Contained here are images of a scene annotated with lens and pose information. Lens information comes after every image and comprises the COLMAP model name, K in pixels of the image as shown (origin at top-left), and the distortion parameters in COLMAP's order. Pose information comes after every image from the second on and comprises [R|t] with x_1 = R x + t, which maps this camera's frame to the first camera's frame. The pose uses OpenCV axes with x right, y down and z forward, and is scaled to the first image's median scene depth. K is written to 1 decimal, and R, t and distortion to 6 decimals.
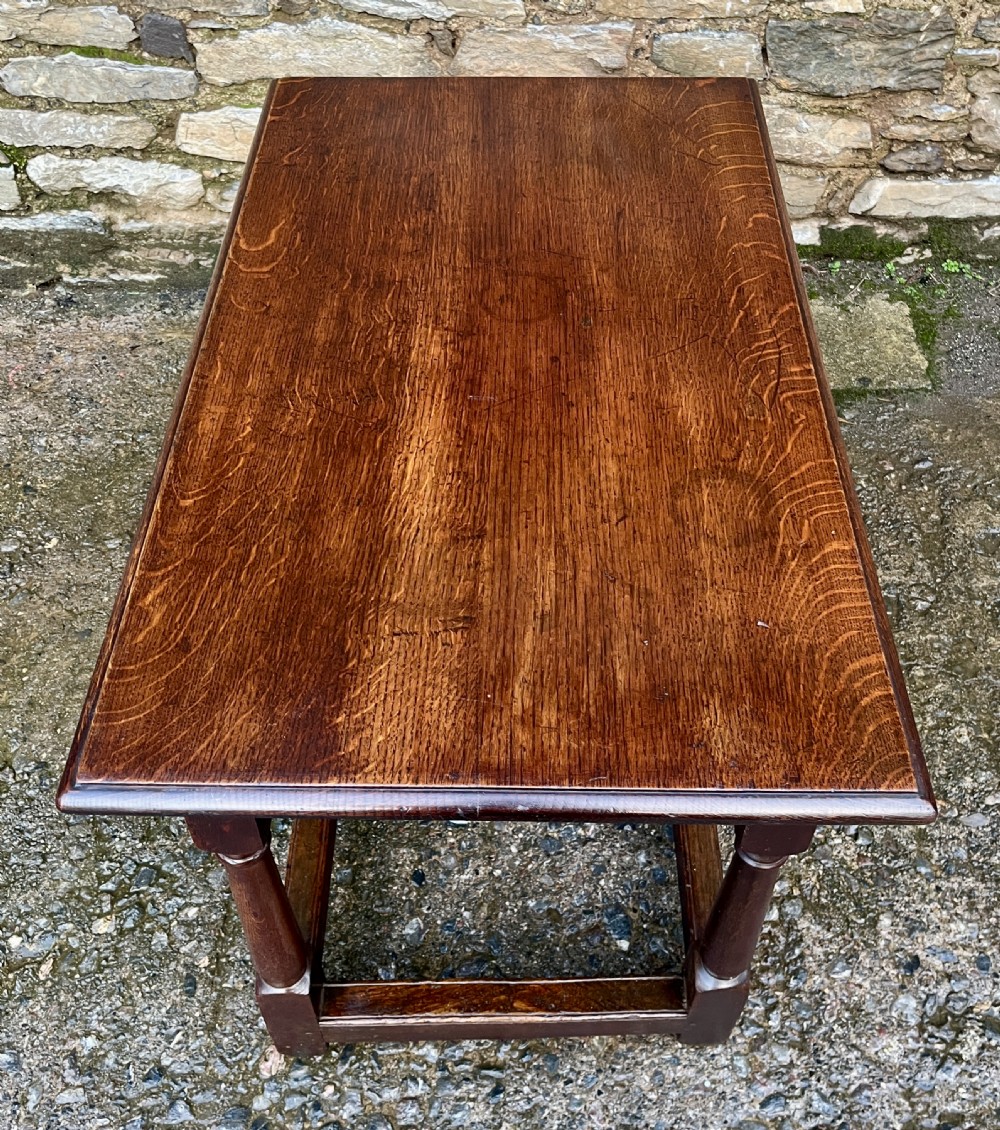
lens RADIAL K [[1175.5, 0, 493.9], [0, 1175.5, 548.6], [0, 0, 1]] dist [0.027523, 0.000000]
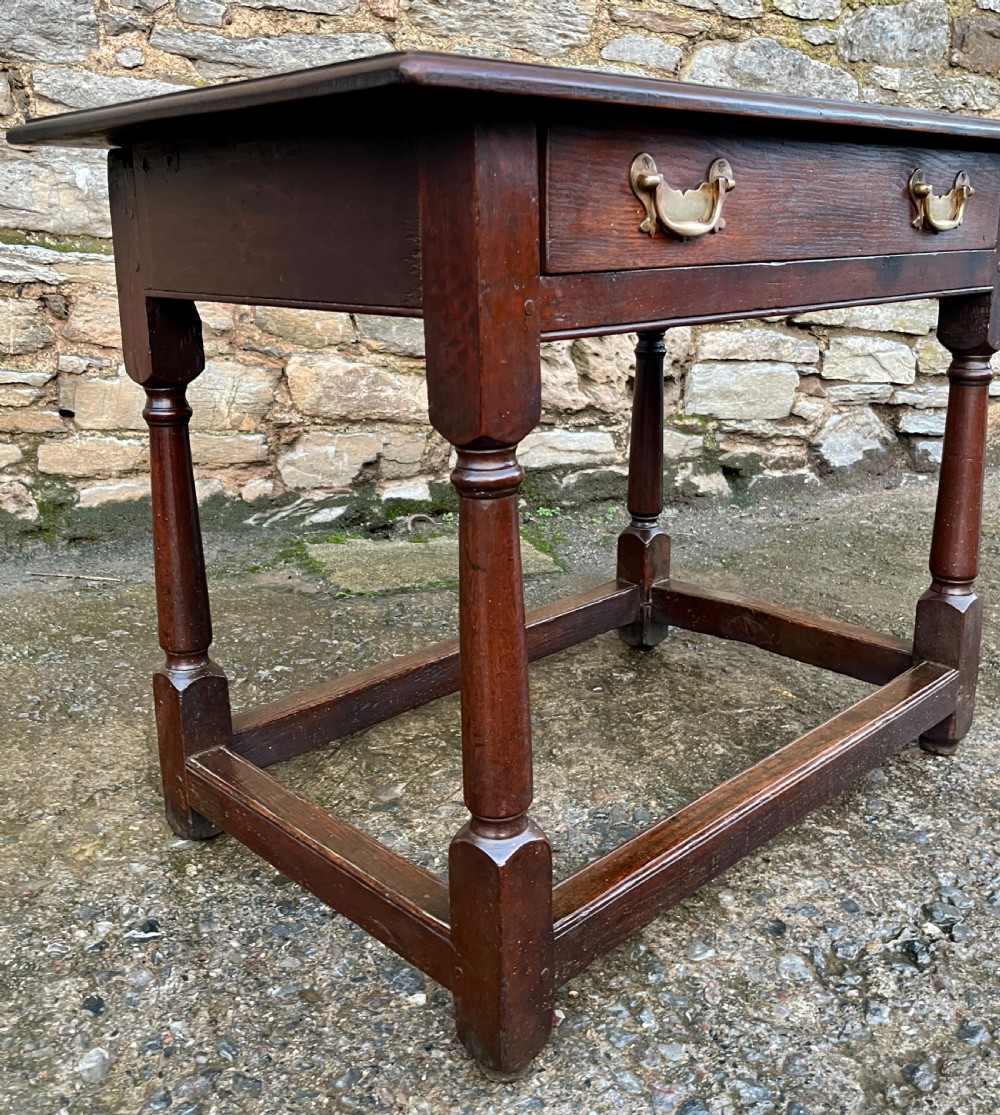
lens RADIAL K [[1090.9, 0, 482.3], [0, 1090.9, 495.8], [0, 0, 1]] dist [0.027467, 0.000000]
pose [[0.930482, -0.054873, 0.362203, -0.057358], [0.252924, 0.811479, -0.526812, 0.355937], [-0.265013, 0.581799, 0.768946, 0.260942]]
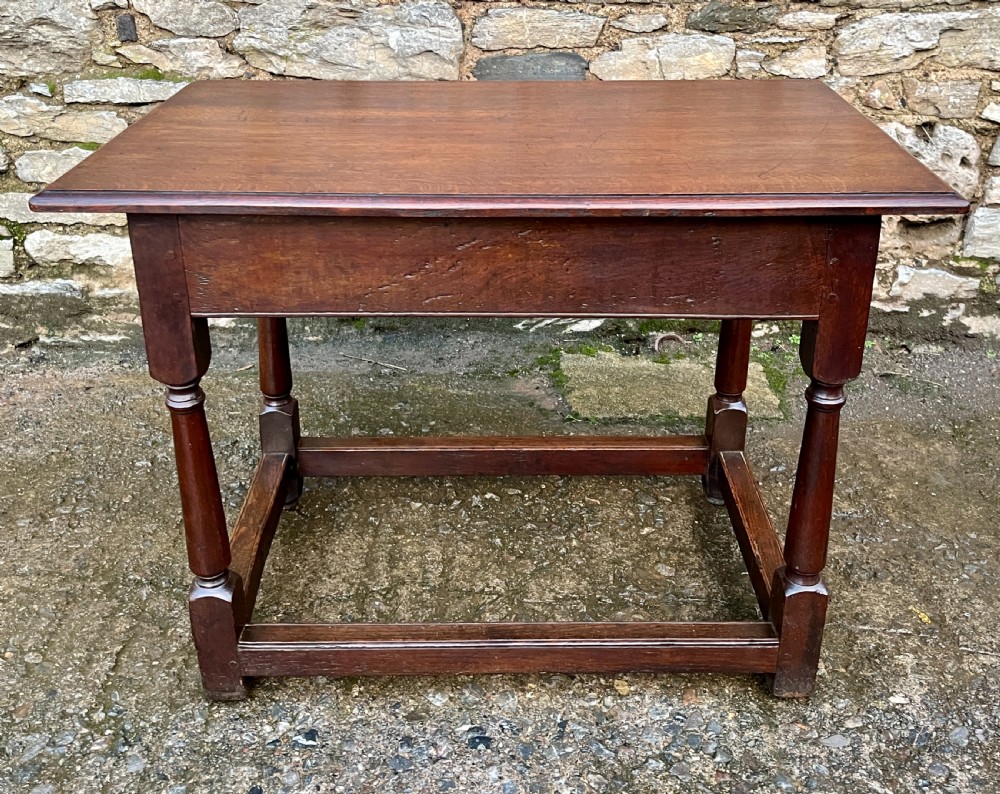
lens RADIAL K [[1057.3, 0, 506.8], [0, 1057.3, 303.2], [0, 0, 1]] dist [0.032406, 0.000000]
pose [[0.999691, 0.017872, 0.017285, 0.096758], [-0.008406, 0.897214, -0.441517, 0.252927], [-0.023399, 0.441235, 0.897087, 0.046460]]
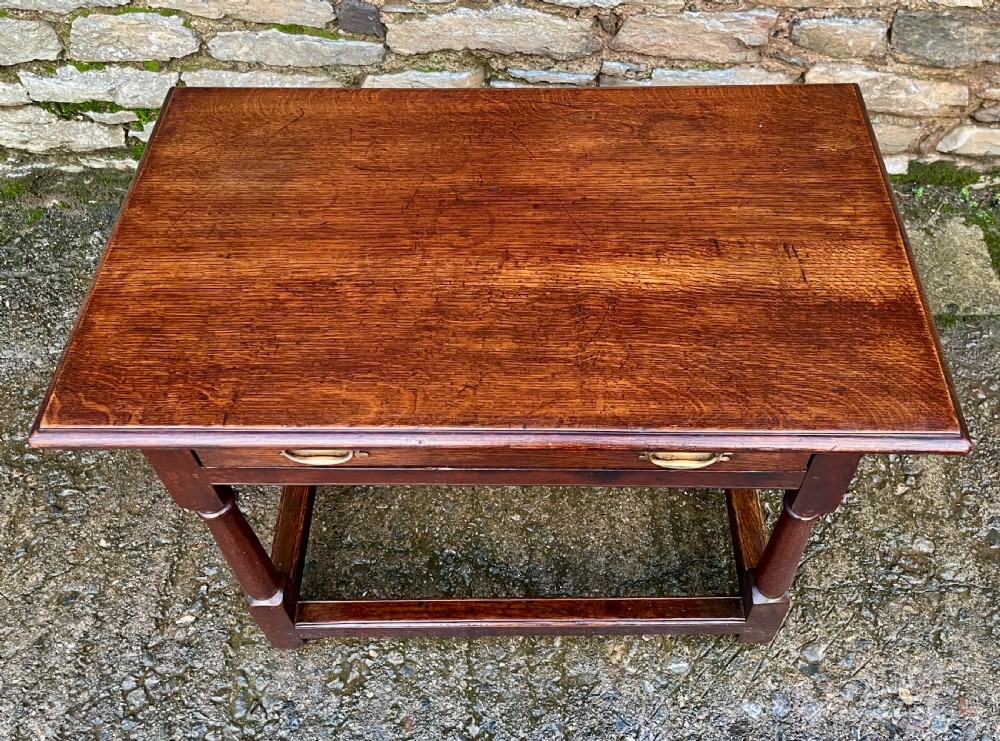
lens RADIAL K [[933.9, 0, 531.4], [0, 933.9, 309.5], [0, 0, 1]] dist [0.031905, 0.000000]
pose [[0.999333, -0.000791, 0.036518, -0.161687], [-0.002560, 0.995791, 0.091622, -0.260936], [-0.036437, -0.091654, 0.995124, 0.097559]]
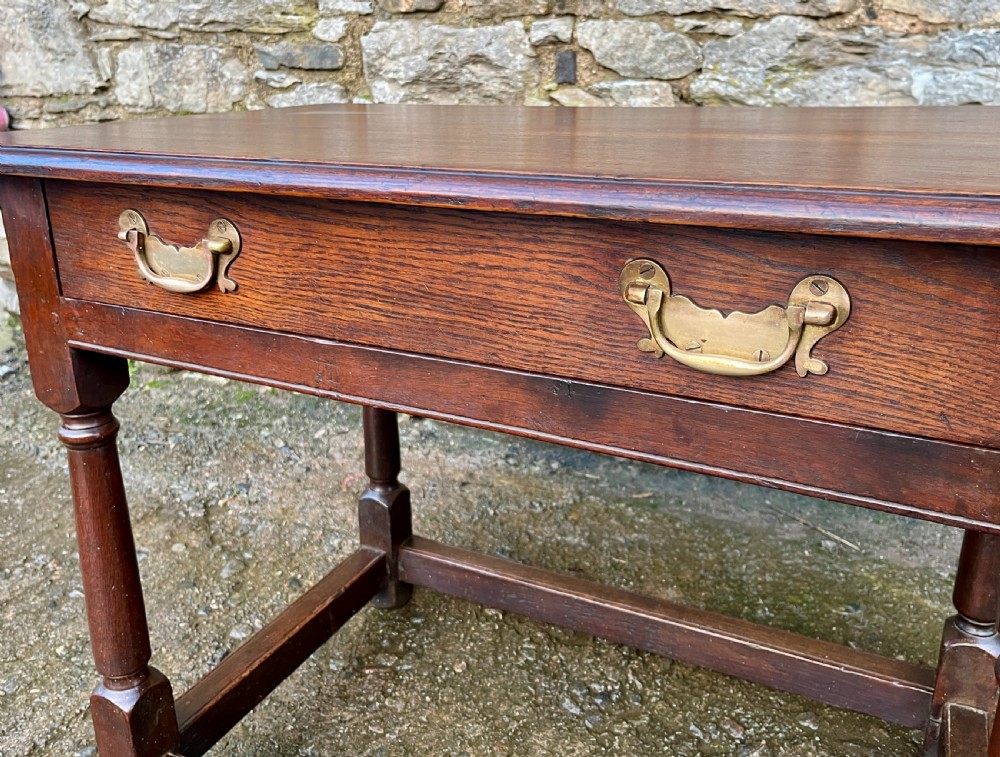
lens RADIAL K [[876.1, 0, 499.8], [0, 876.1, 336.3], [0, 0, 1]] dist [0.036390, -0.048621]
pose [[0.900133, 0.156584, -0.406500, -0.001311], [-0.328254, 0.857275, -0.396647, 0.005905], [0.286374, 0.490470, 0.823061, 0.429457]]
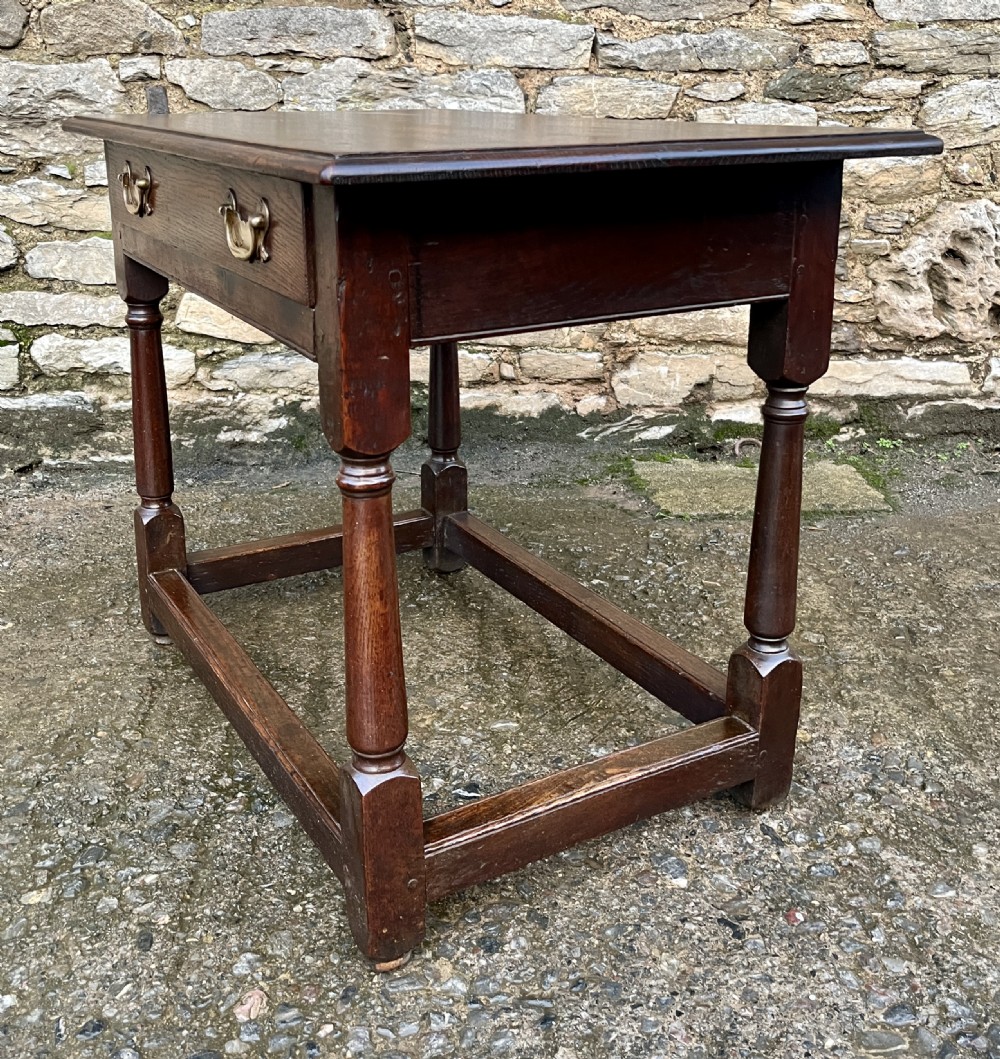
lens RADIAL K [[1192.6, 0, 492.1], [0, 1192.6, 463.4], [0, 0, 1]] dist [0.028703, 0.000000]
pose [[0.997451, -0.004721, 0.071204, -0.064578], [0.040169, 0.861853, -0.505565, 0.402092], [-0.058981, 0.507136, 0.859845, 0.108806]]
